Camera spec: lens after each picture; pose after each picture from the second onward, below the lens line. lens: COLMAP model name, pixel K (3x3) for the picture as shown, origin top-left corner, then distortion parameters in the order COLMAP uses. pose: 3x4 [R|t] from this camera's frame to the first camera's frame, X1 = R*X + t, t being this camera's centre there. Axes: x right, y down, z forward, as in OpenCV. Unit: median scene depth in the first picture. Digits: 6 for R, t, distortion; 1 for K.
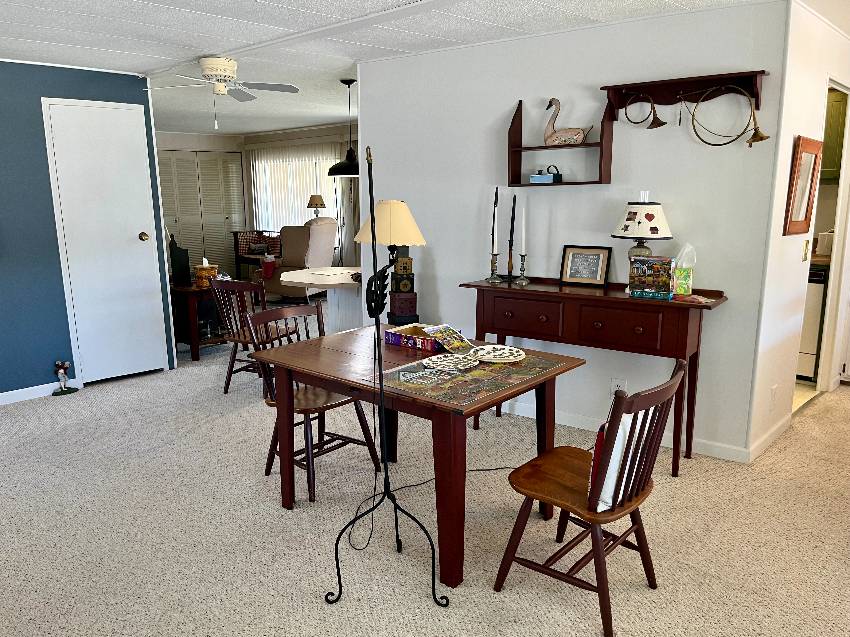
lens RADIAL K [[649.6, 0, 425.1], [0, 649.6, 318.1], [0, 0, 1]] dist [-0.004686, -0.005238]
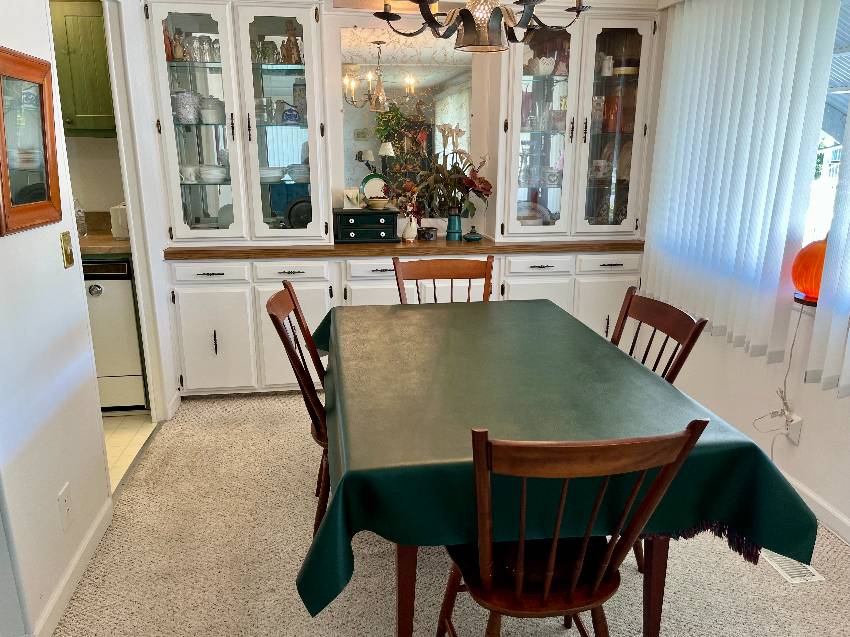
lens RADIAL K [[649.6, 0, 424.3], [0, 649.6, 317.1], [0, 0, 1]] dist [-0.004686, -0.005238]
pose [[0.612019, -0.202501, 0.764478, 0.261006], [0.142148, 0.979086, 0.145549, -0.067831], [-0.777963, 0.019590, 0.628005, 0.306600]]
